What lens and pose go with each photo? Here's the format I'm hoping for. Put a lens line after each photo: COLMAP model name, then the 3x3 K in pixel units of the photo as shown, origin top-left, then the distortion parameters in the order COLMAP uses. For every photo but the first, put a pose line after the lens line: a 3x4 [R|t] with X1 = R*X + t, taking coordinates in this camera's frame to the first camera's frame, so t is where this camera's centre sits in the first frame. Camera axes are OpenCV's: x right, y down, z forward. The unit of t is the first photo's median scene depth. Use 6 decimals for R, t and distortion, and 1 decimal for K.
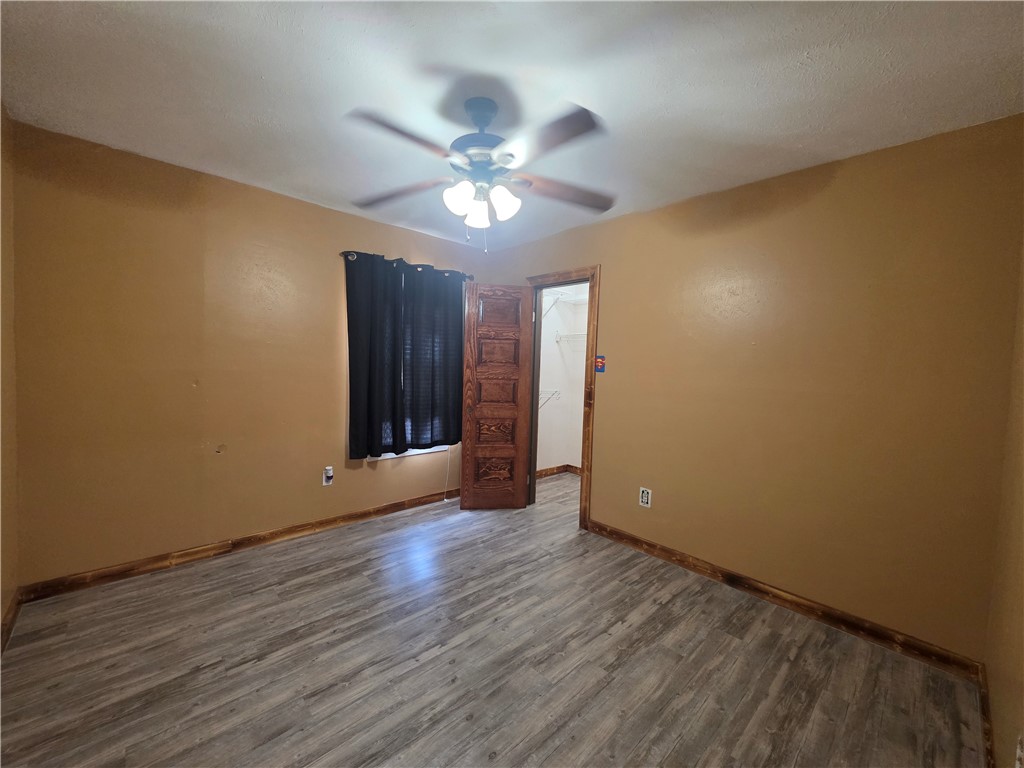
lens RADIAL K [[409.9, 0, 504.0], [0, 409.9, 382.4], [0, 0, 1]] dist [0.003407, -0.001498]
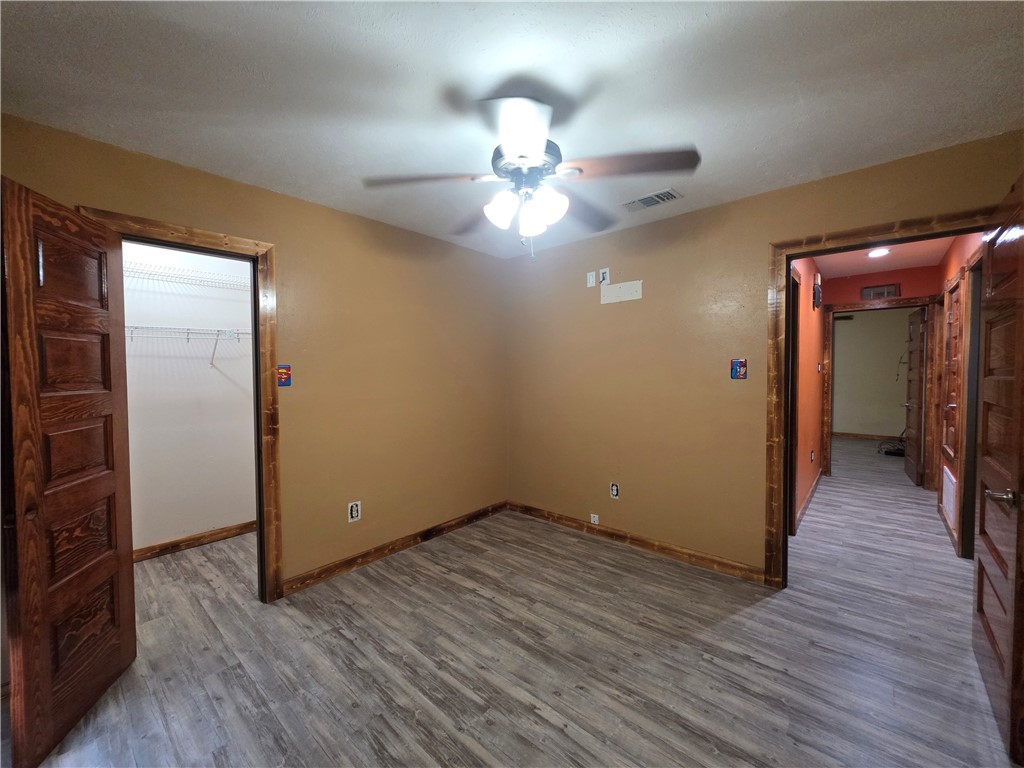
lens RADIAL K [[409.9, 0, 504.2], [0, 409.9, 381.8], [0, 0, 1]] dist [0.003407, -0.001498]
pose [[-0.091720, -0.060154, 0.993966, -0.839219], [0.055655, 0.996304, 0.065431, -0.089069], [-0.994228, 0.061320, -0.088033, 0.959463]]
